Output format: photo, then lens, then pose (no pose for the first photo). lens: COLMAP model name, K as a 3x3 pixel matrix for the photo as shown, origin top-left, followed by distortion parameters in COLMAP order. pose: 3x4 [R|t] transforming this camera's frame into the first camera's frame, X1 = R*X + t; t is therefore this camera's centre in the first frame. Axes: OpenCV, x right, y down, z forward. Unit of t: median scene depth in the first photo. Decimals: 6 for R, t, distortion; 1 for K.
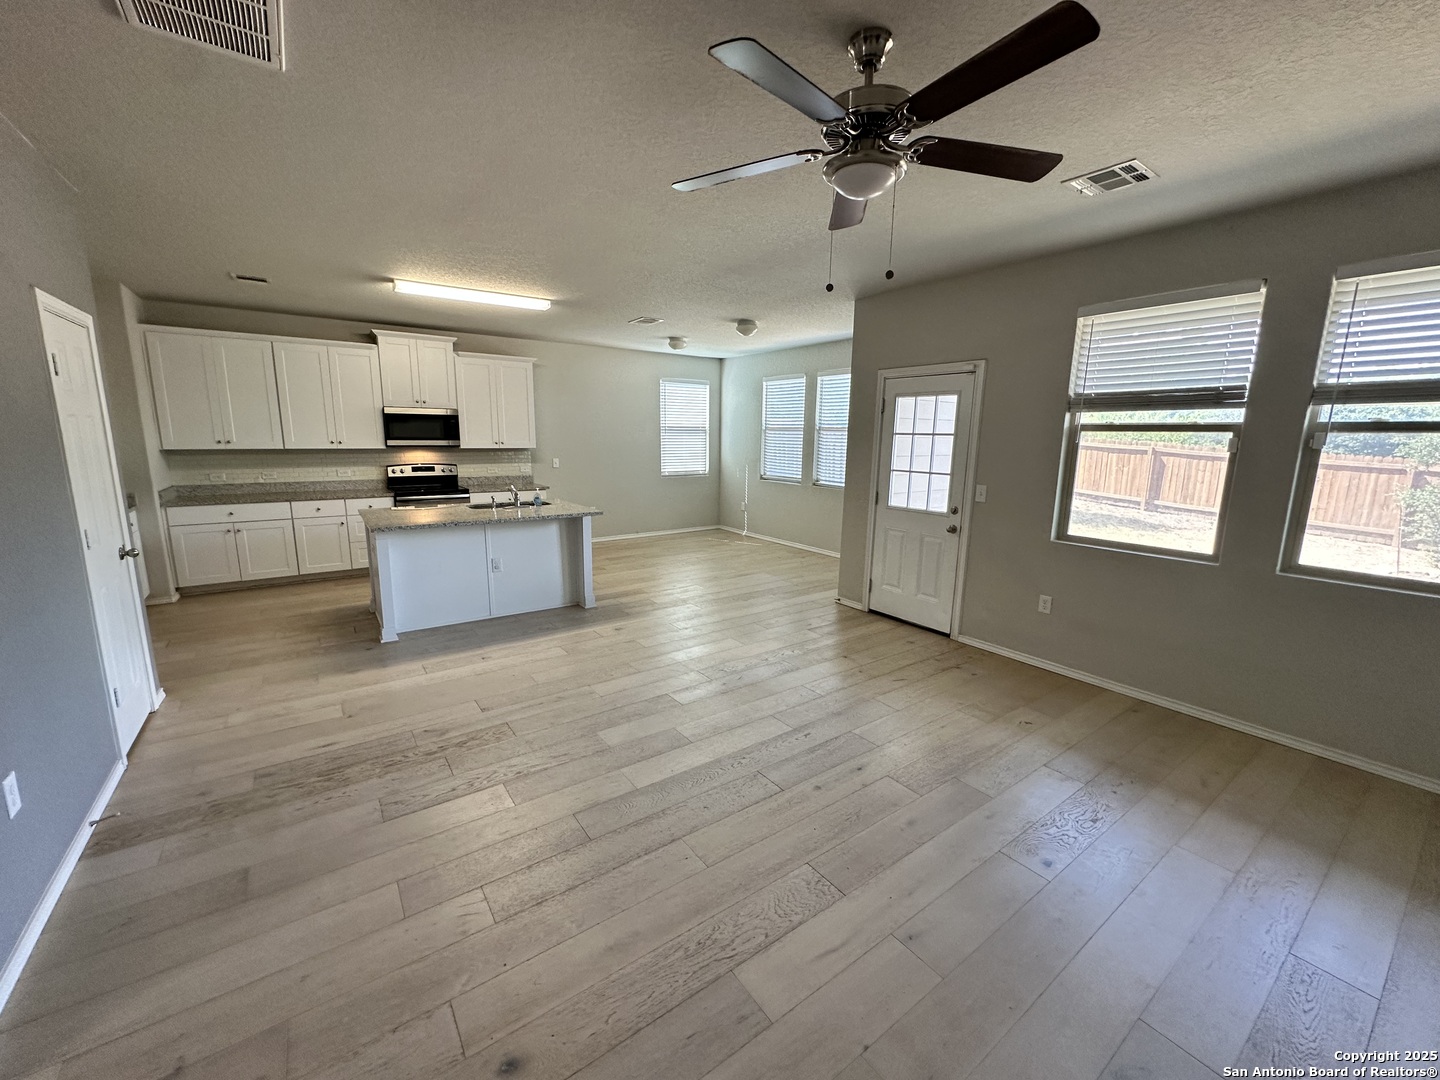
lens RADIAL K [[576.8, 0, 720.1], [0, 576.8, 543.4], [0, 0, 1]] dist [-0.002737, 0.000503]
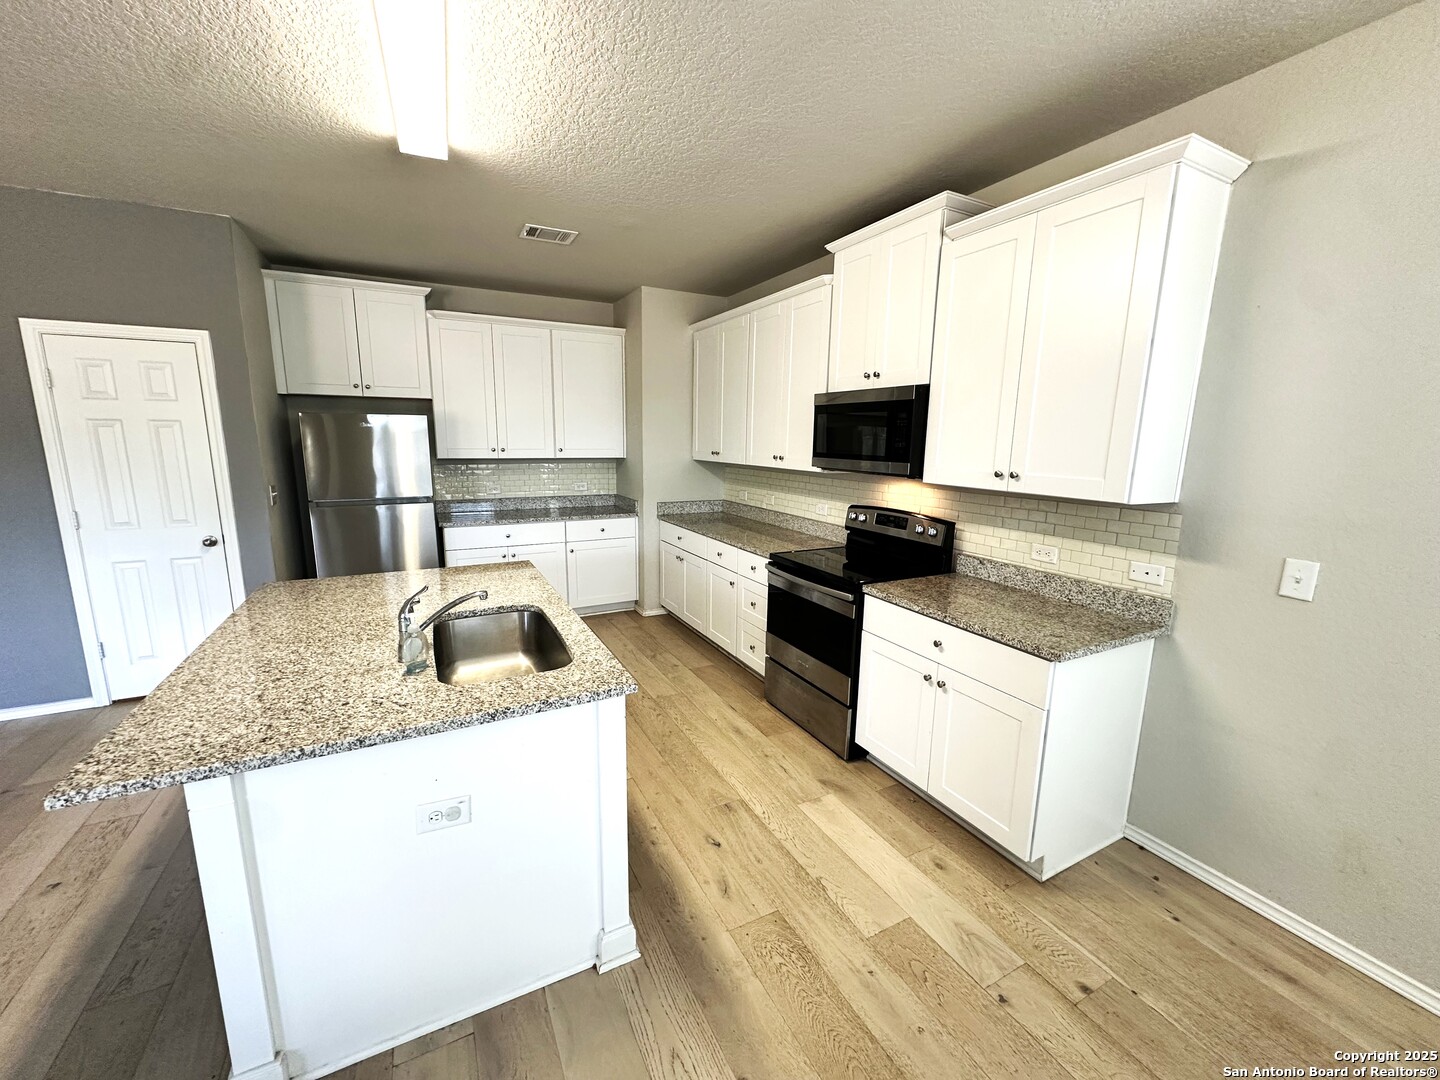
lens RADIAL K [[576.8, 0, 718.2], [0, 576.8, 538.7], [0, 0, 1]] dist [-0.002737, 0.000503]
pose [[-0.144418, 0.158866, -0.976681, -0.085938], [-0.199310, 0.962128, 0.185970, -0.434666], [0.969236, 0.221520, -0.107285, 2.287050]]
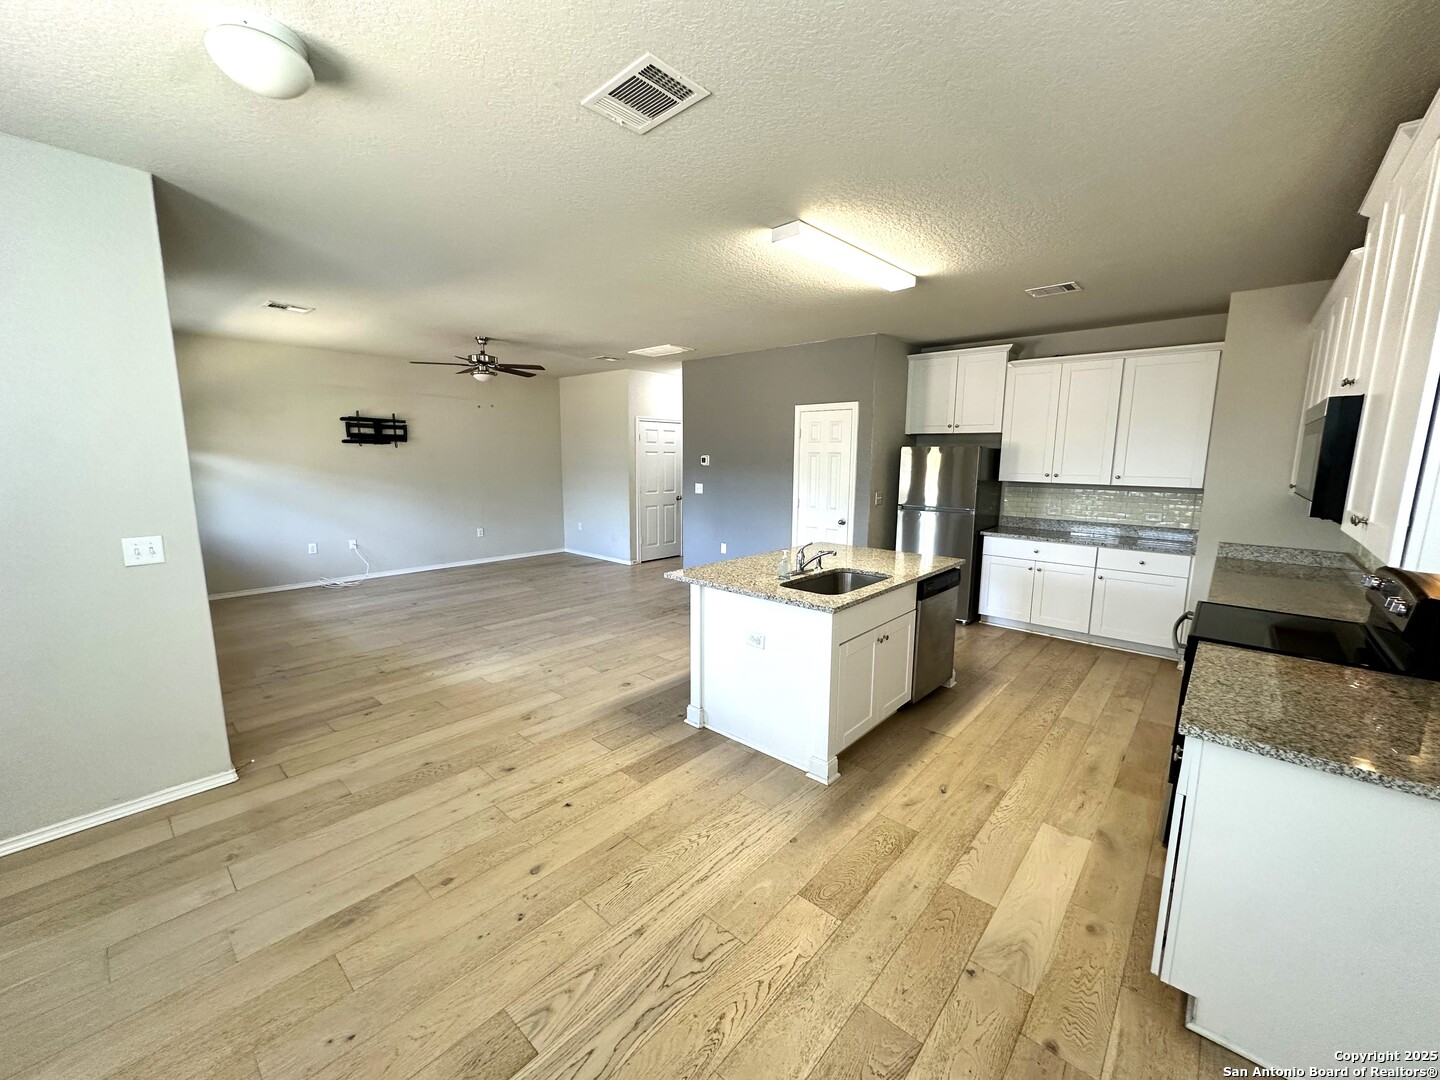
lens RADIAL K [[576.8, 0, 717.0], [0, 576.8, 541.2], [0, 0, 1]] dist [-0.002737, 0.000503]
pose [[-0.976783, 0.010113, -0.213993, -0.216873], [-0.061627, 0.943400, 0.325881, -0.583666], [0.205177, 0.331502, -0.920874, 2.998072]]
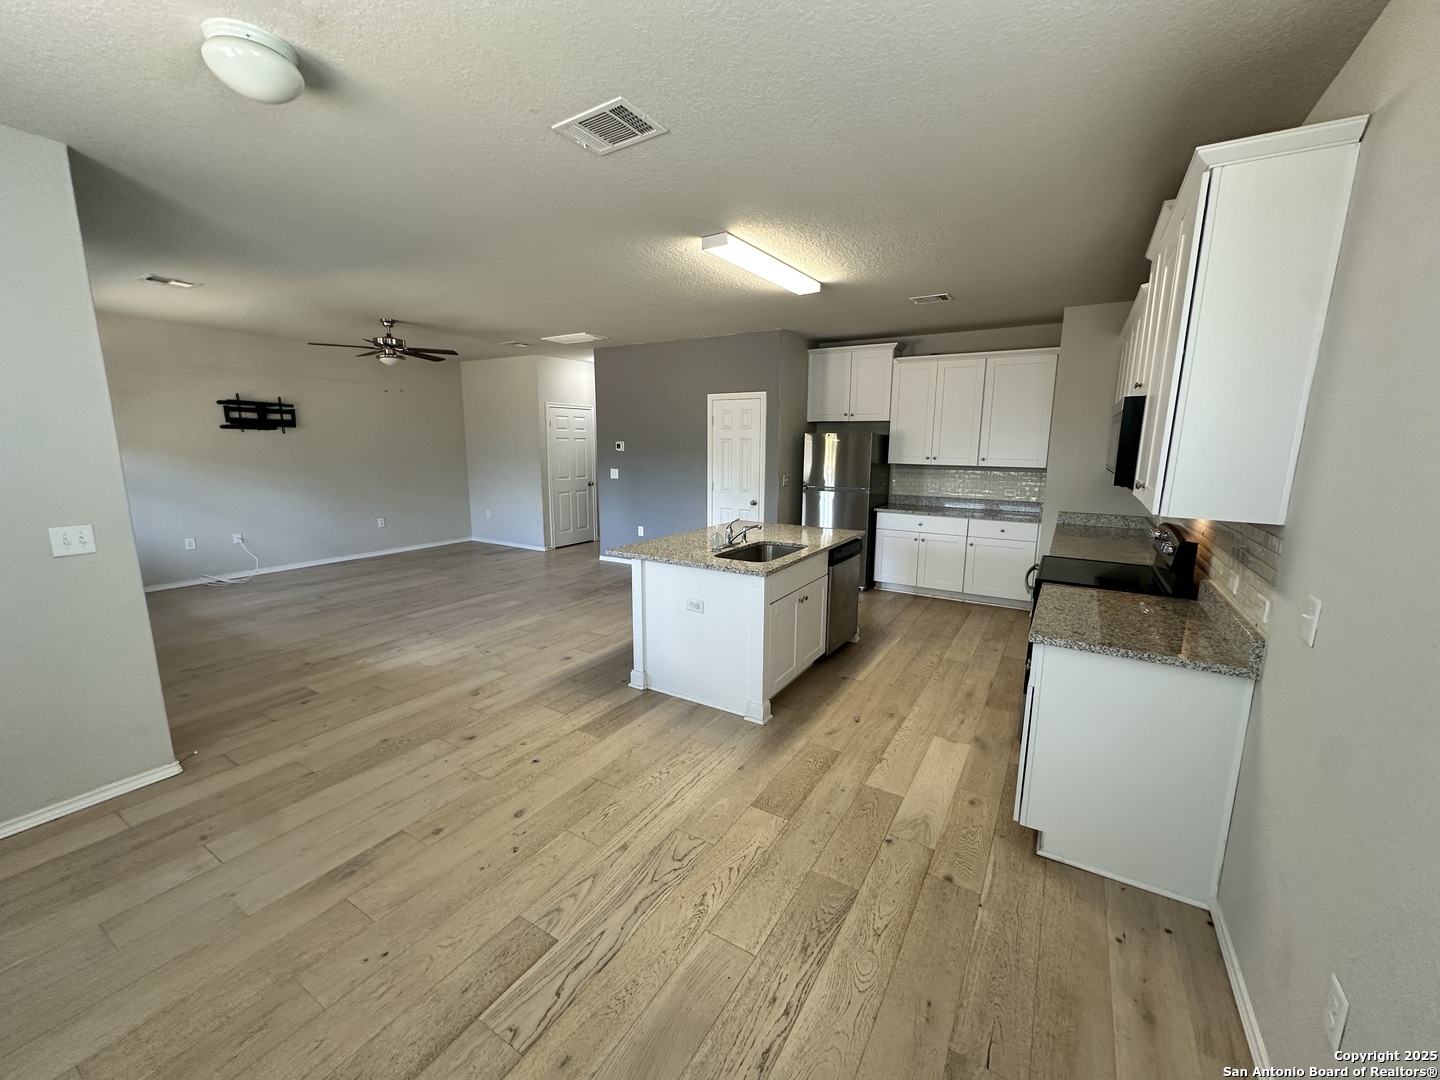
lens RADIAL K [[576.8, 0, 717.5], [0, 576.8, 541.9], [0, 0, 1]] dist [-0.002737, 0.000503]
pose [[-0.922843, 0.045866, -0.382436, -0.096908], [-0.092025, 0.937877, 0.334541, -0.598547], [0.374022, 0.343922, -0.861292, 3.101478]]
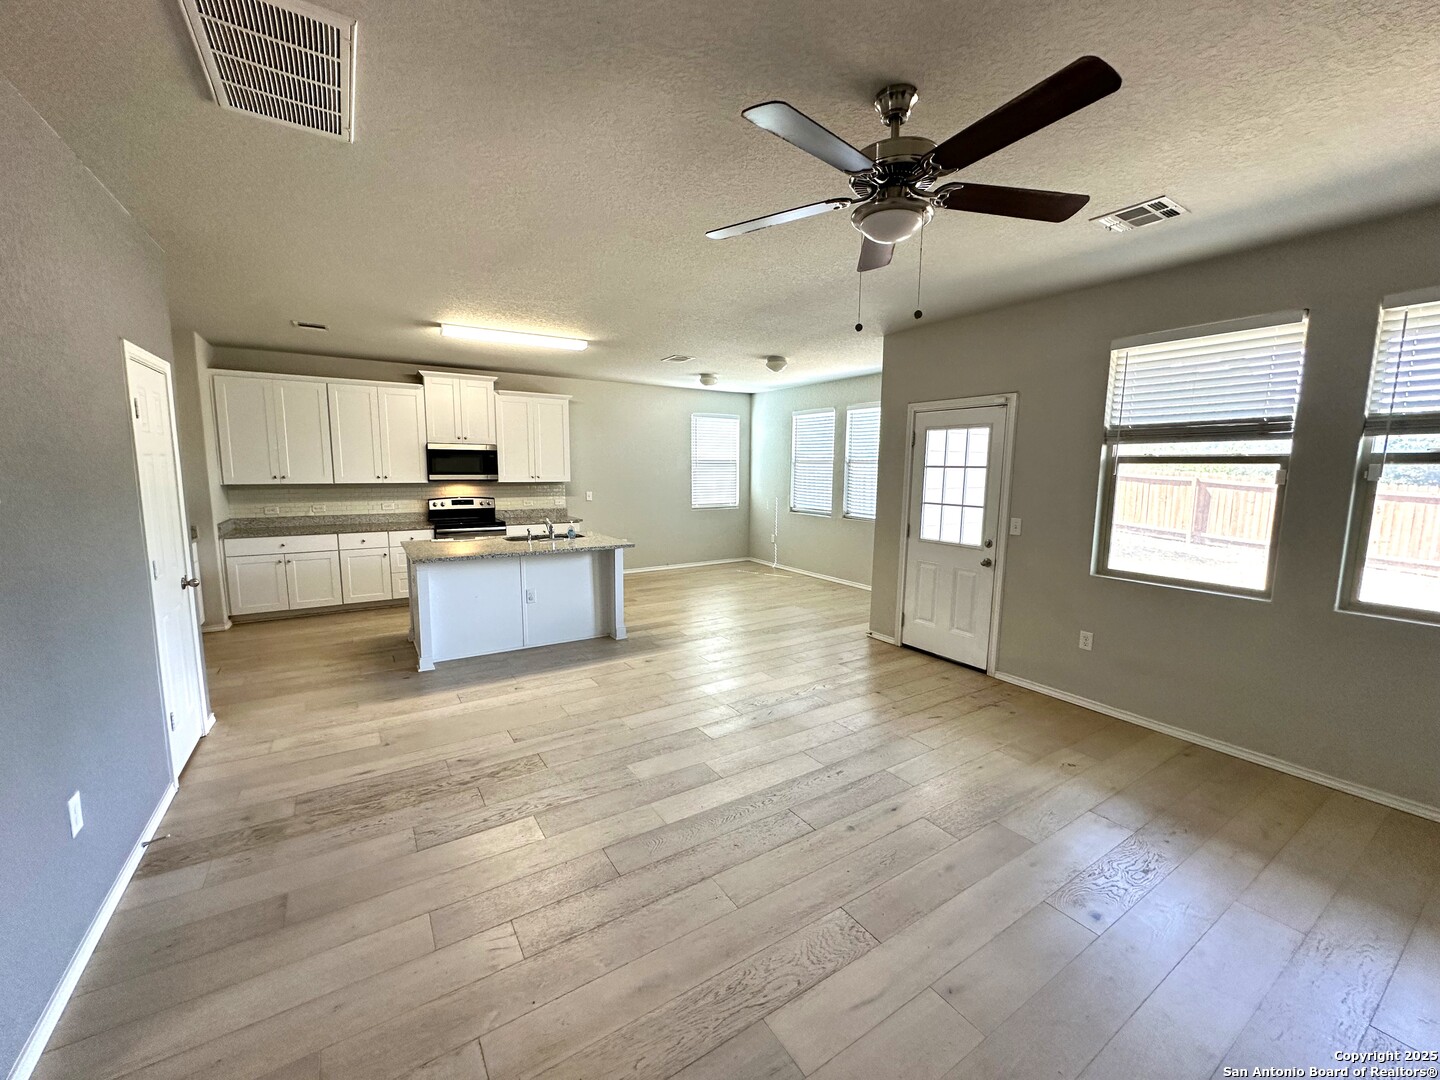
lens RADIAL K [[576.8, 0, 719.5], [0, 576.8, 543.0], [0, 0, 1]] dist [-0.002737, 0.000503]
pose [[0.998650, 0.001443, -0.051925, -0.002278], [-0.004323, 0.998455, -0.055398, -0.002410], [0.051765, 0.055547, 0.997113, -0.008679]]
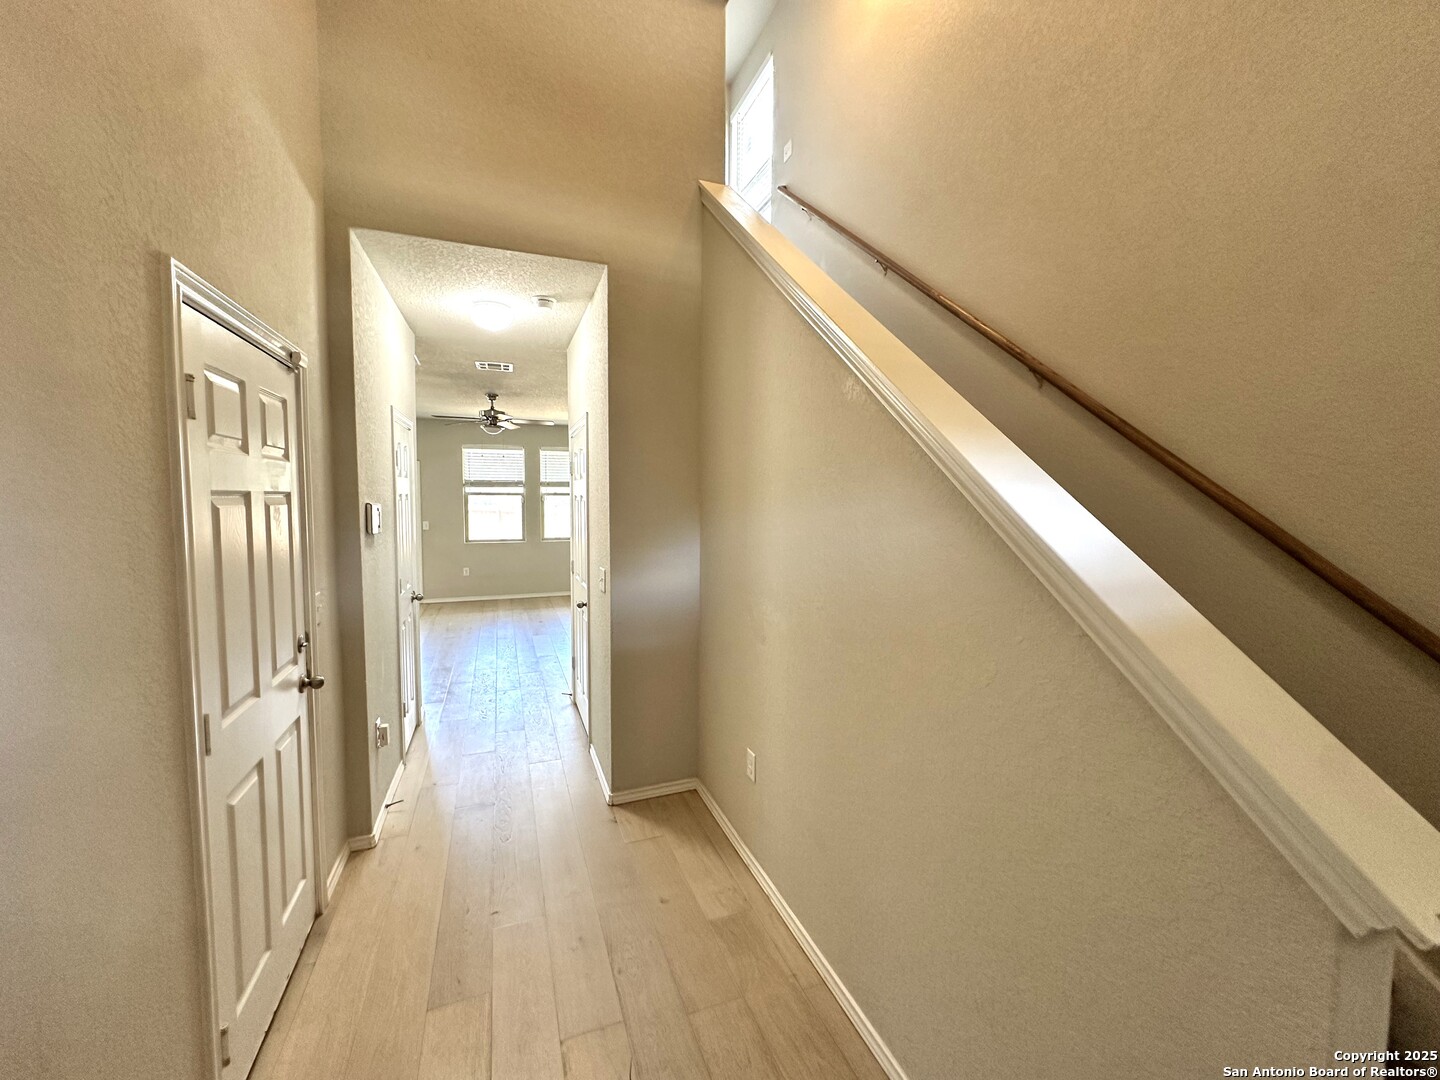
lens RADIAL K [[576.8, 0, 720.8], [0, 576.8, 535.4], [0, 0, 1]] dist [-0.002737, 0.000503]
pose [[0.253544, -0.078005, 0.964174, -1.737968], [0.176082, 0.983812, 0.033290, 0.087230], [-0.951163, 0.161333, 0.263175, -0.717063]]
